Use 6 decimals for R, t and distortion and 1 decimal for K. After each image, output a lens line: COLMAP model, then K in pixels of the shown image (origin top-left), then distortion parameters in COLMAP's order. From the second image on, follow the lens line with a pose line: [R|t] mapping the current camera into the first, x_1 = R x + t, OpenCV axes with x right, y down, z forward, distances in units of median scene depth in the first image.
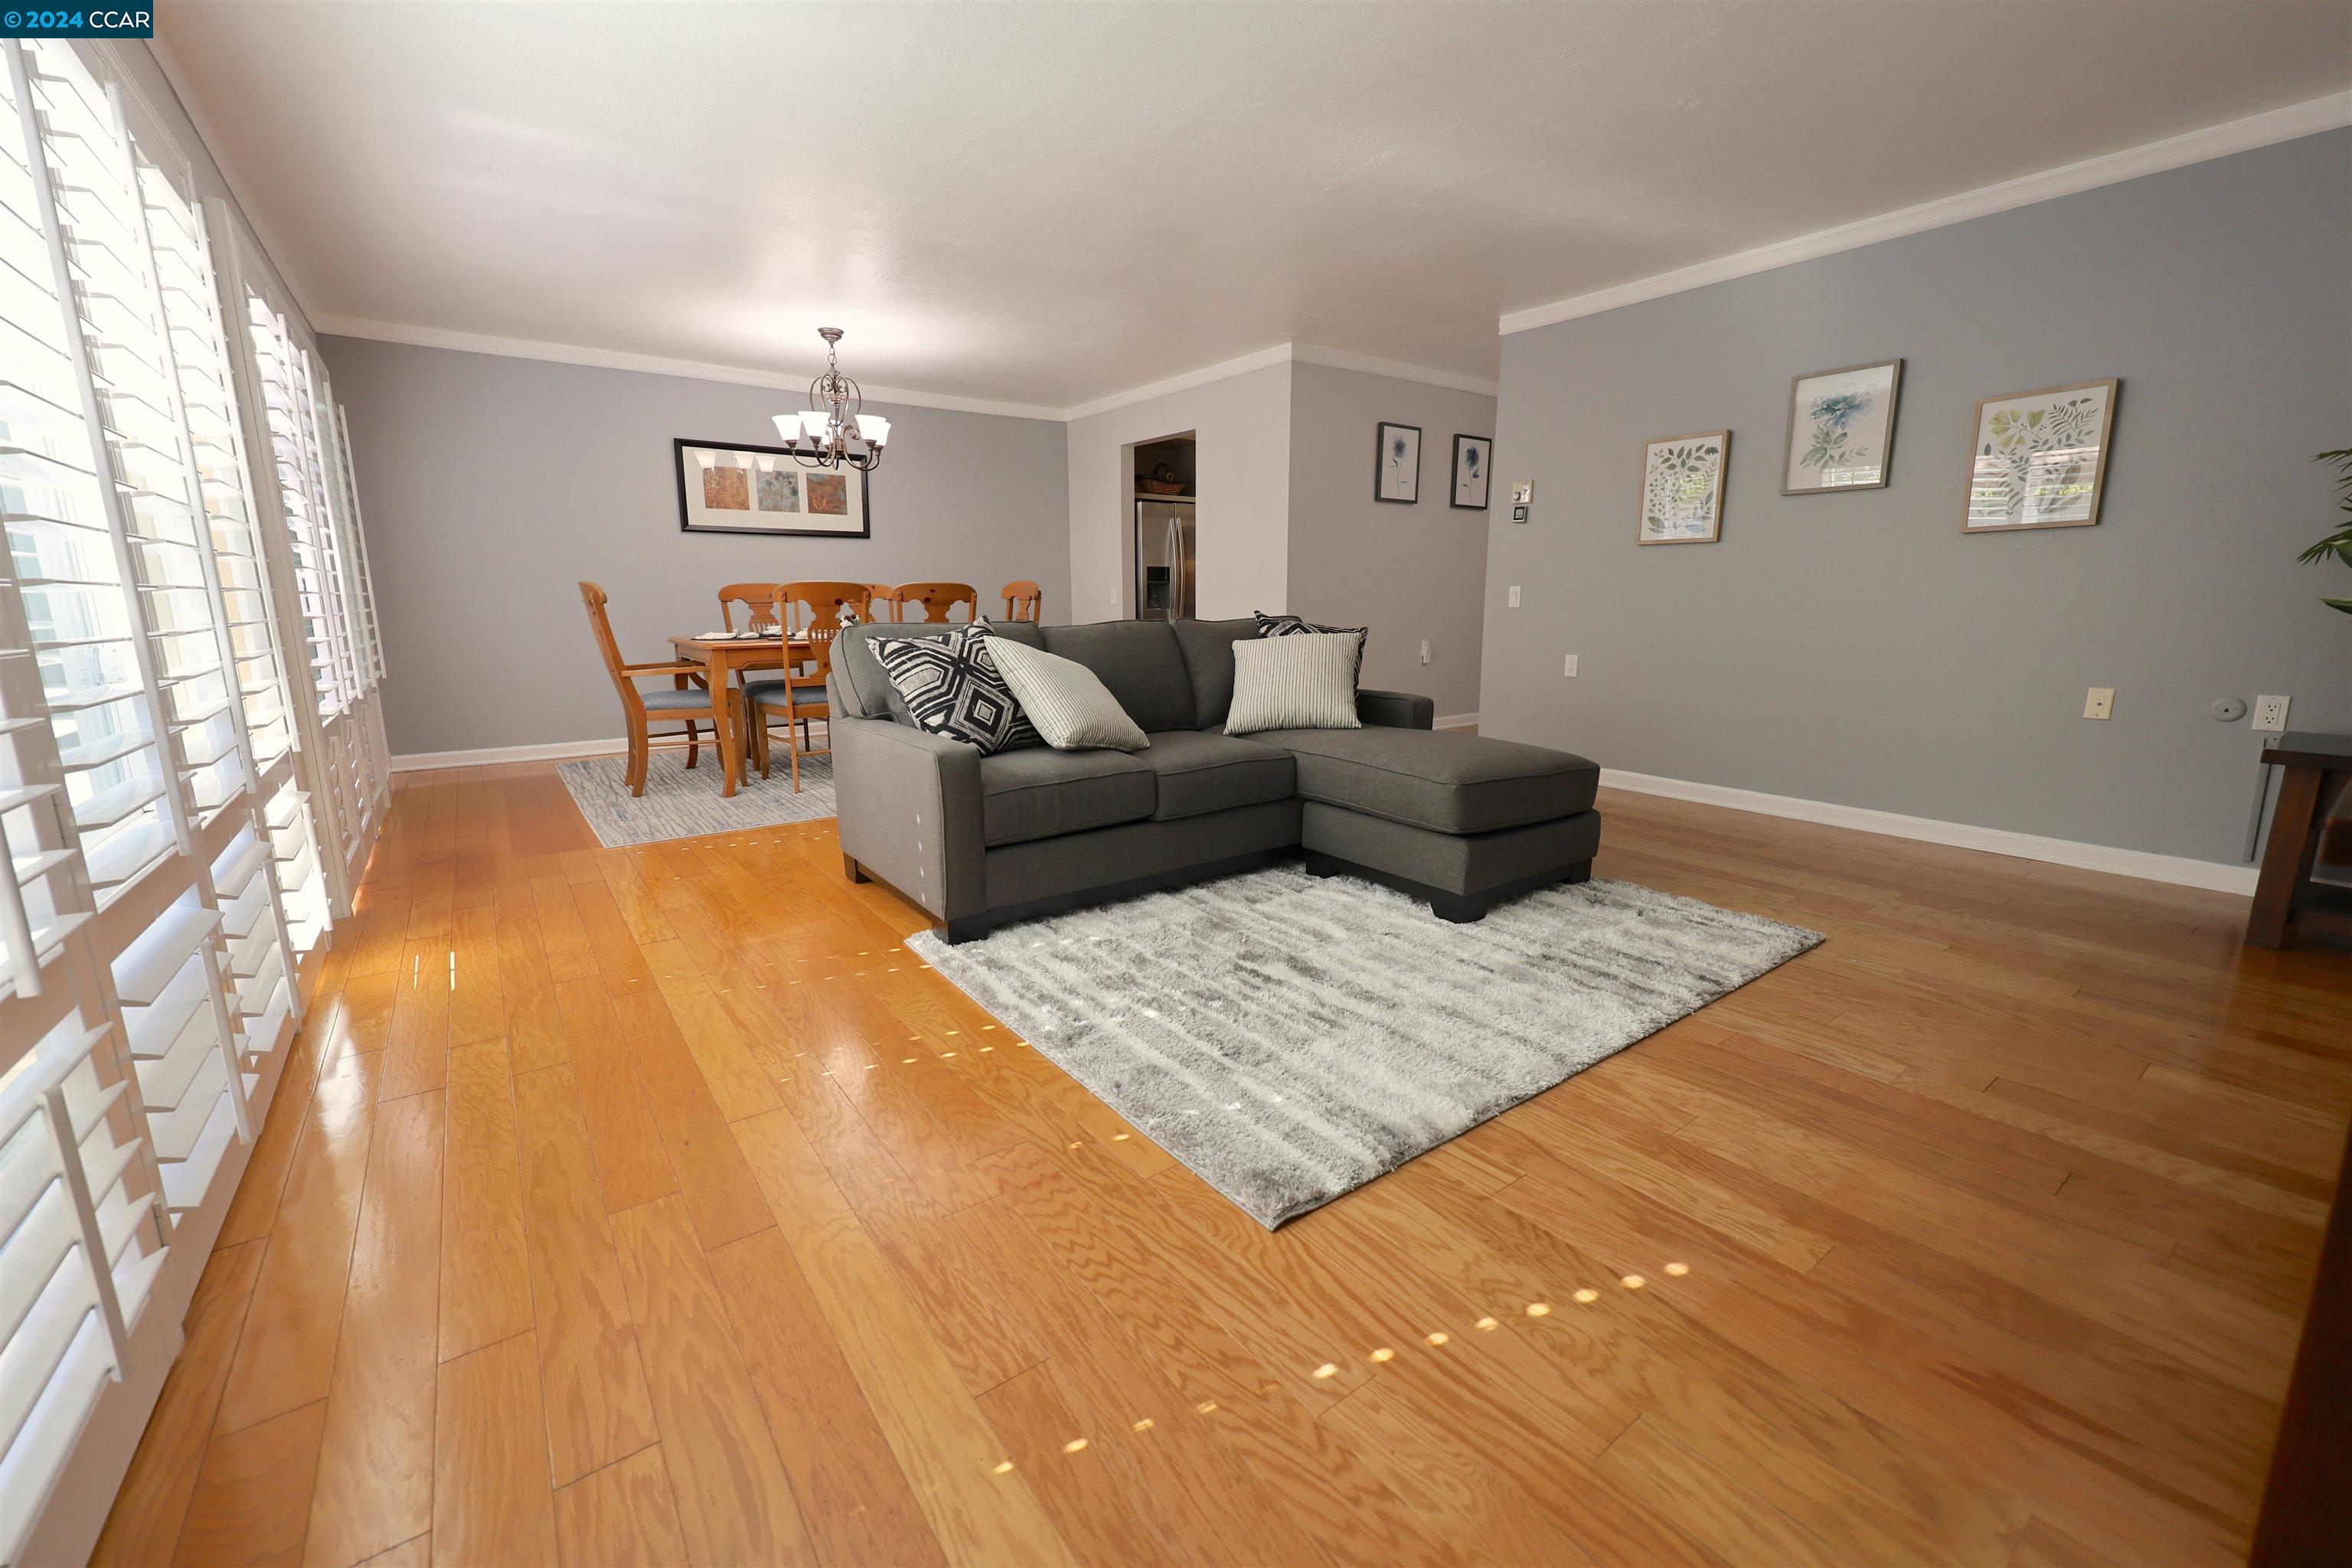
lens RADIAL K [[947.2, 0, 1179.1], [0, 947.2, 773.8], [0, 0, 1]] dist [0.001155, -0.000213]
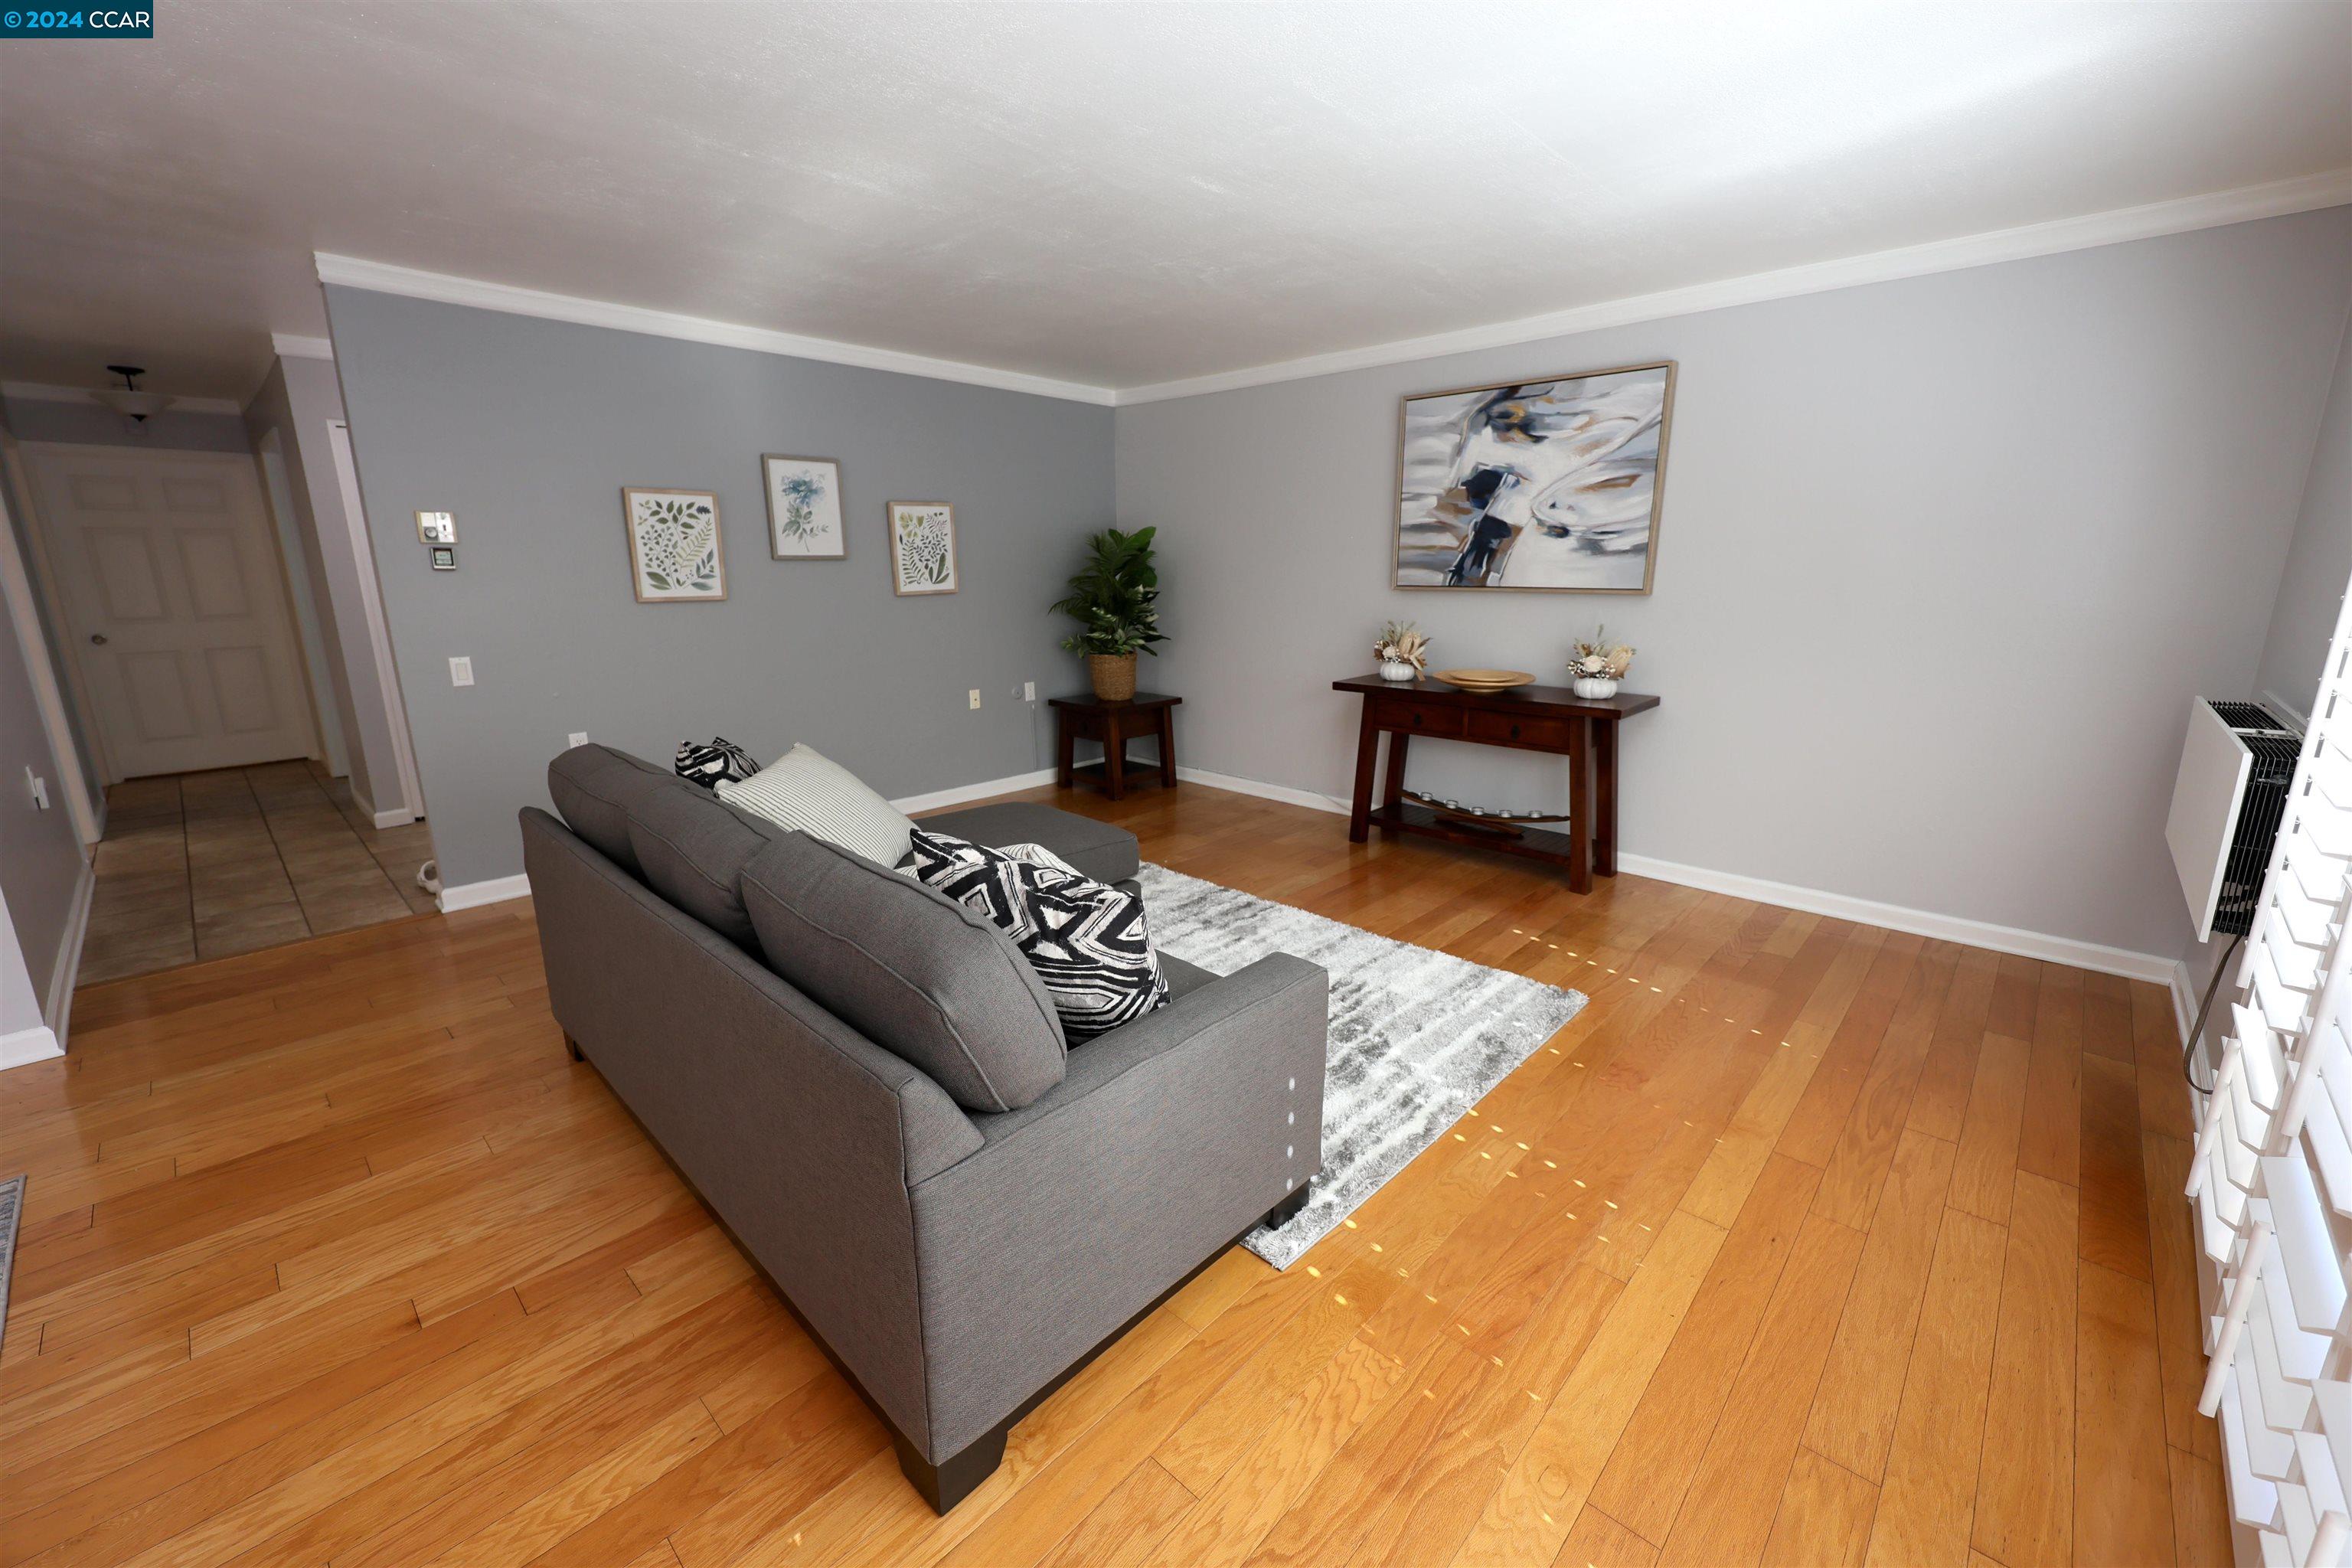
lens RADIAL K [[947.2, 0, 1182.0], [0, 947.2, 792.6], [0, 0, 1]] dist [0.001155, -0.000213]
pose [[-0.183442, -0.232873, 0.955049, -0.618147], [0.186629, 0.945616, 0.266420, -0.253810], [-0.965152, 0.227113, -0.130005, 0.780090]]
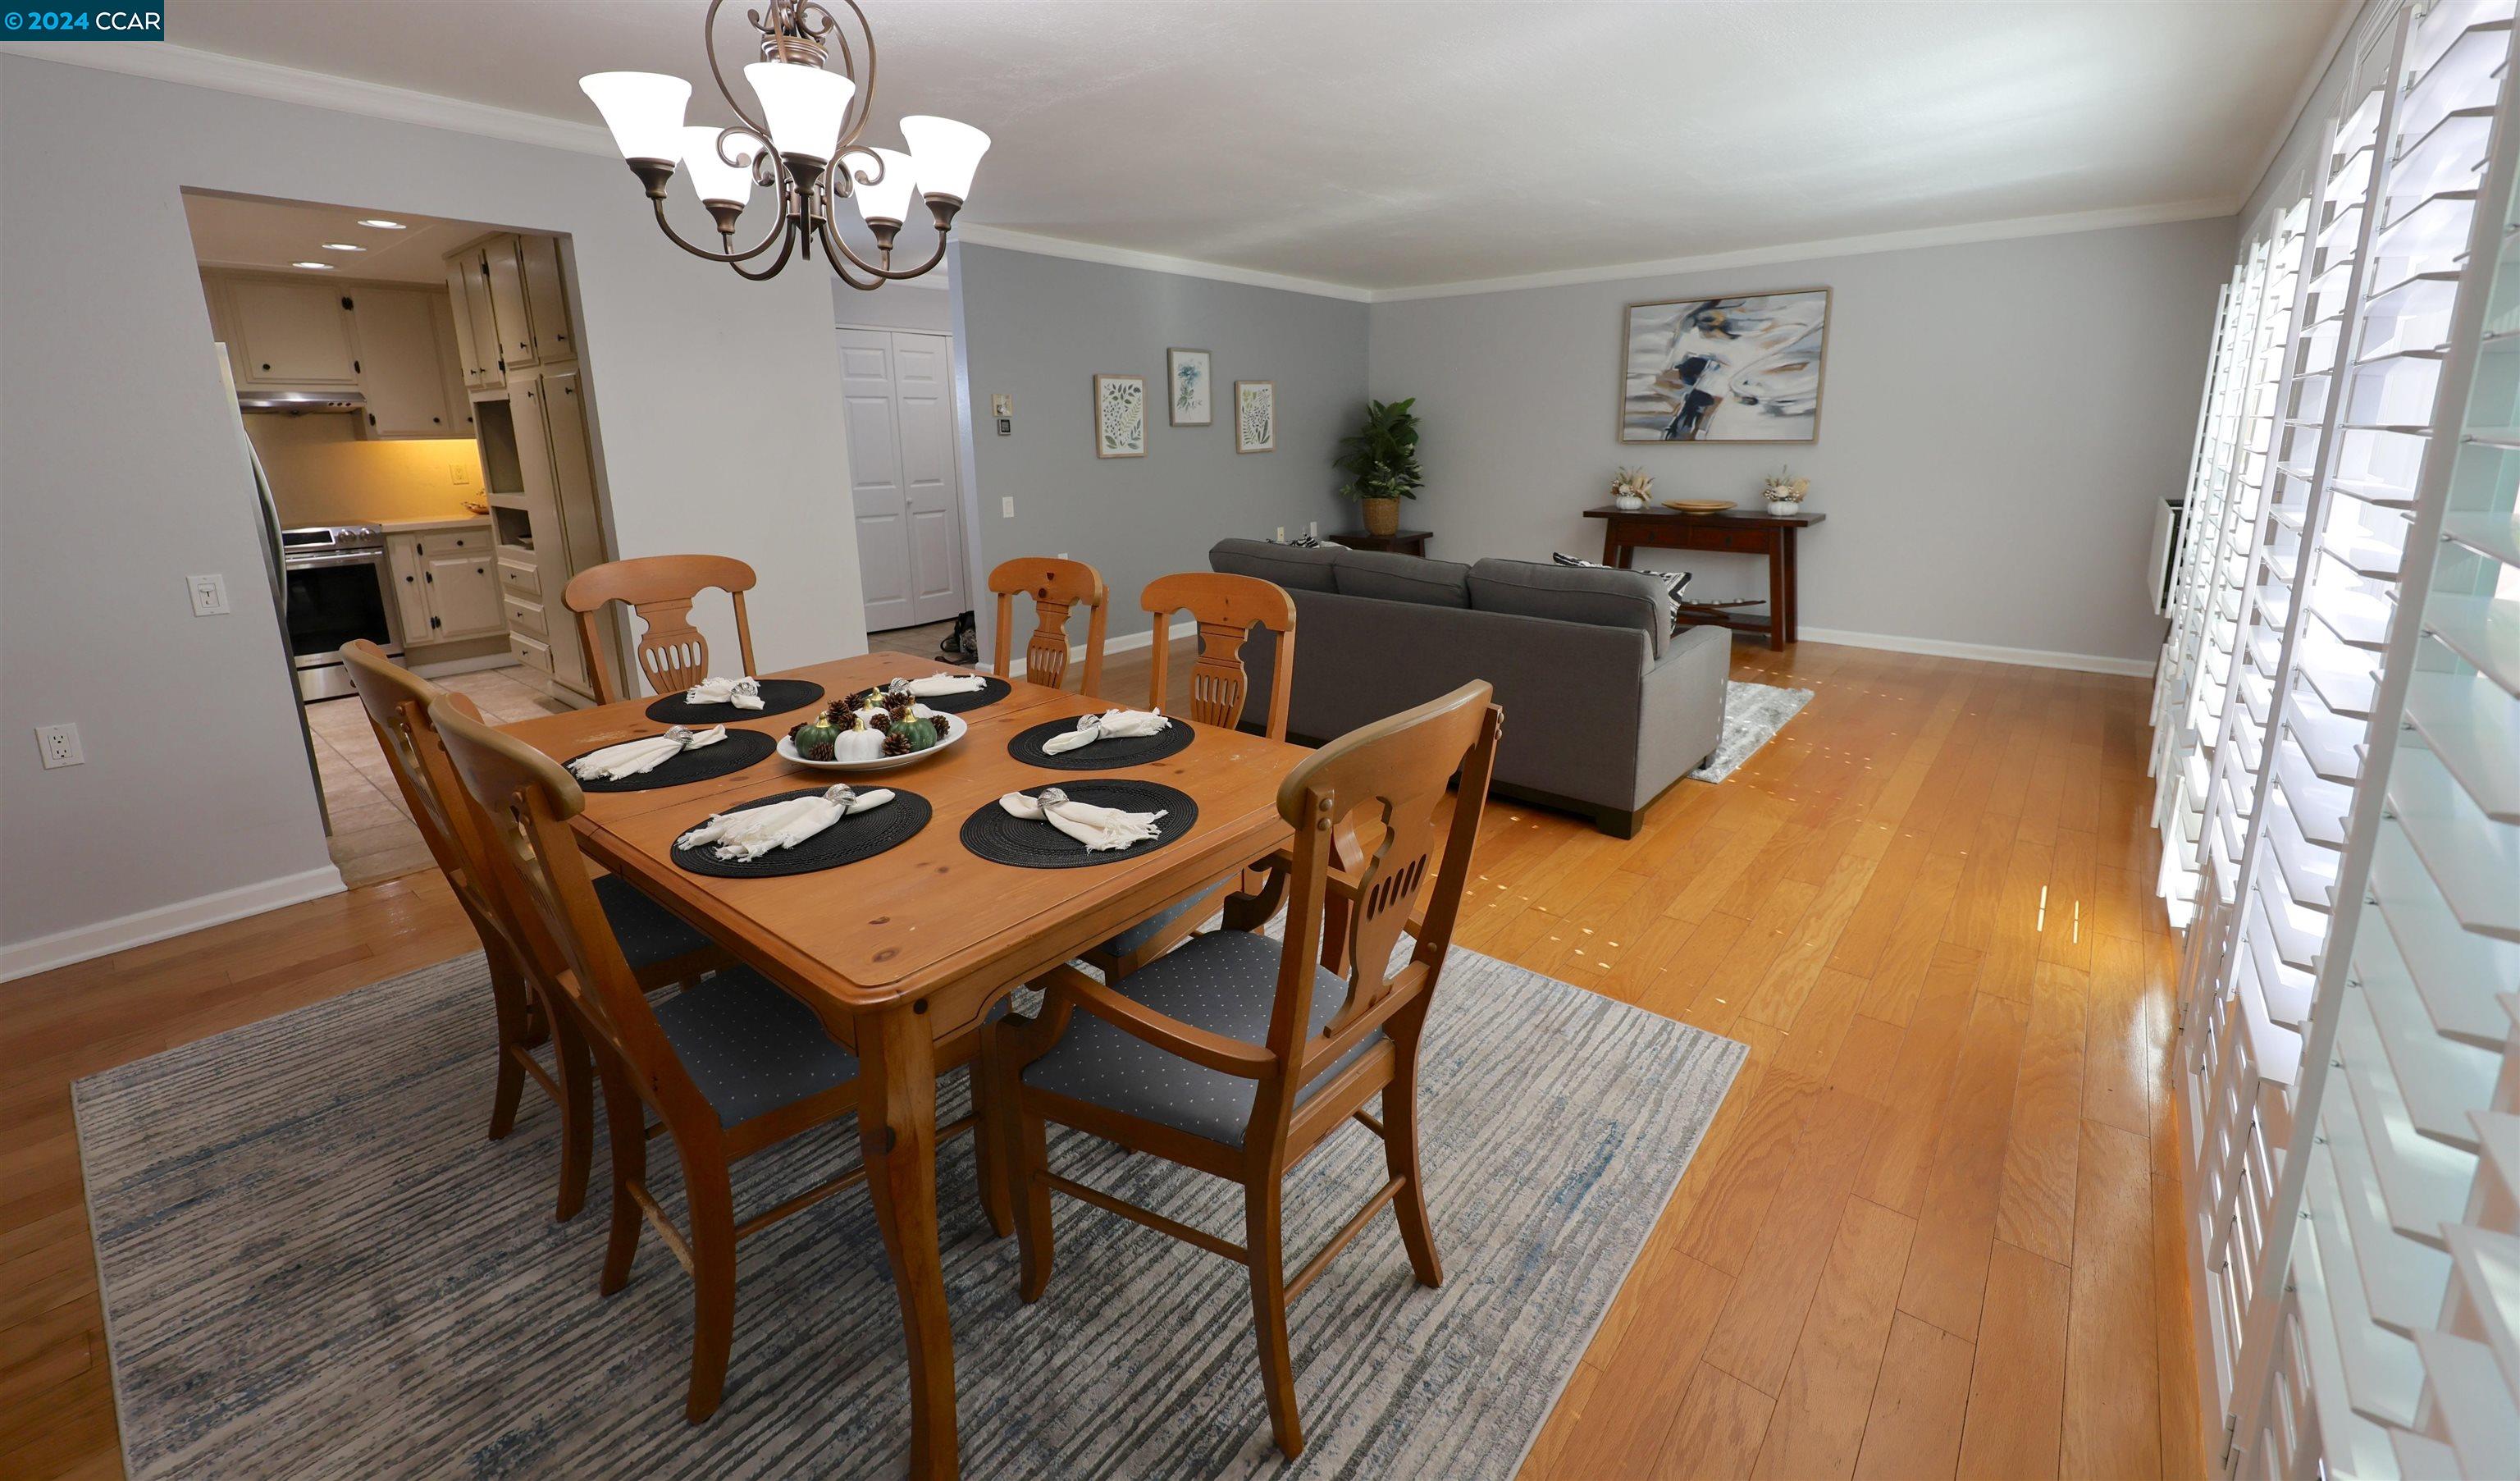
lens RADIAL K [[1027.0, 0, 1275.6], [0, 1027.0, 649.5], [0, 0, 1]] dist [-0.000211, 0.000042]
pose [[-0.254707, -0.201172, 0.945862, -1.057945], [0.193256, 0.947801, 0.253625, -0.356225], [-0.947510, 0.247394, -0.202534, 1.324038]]
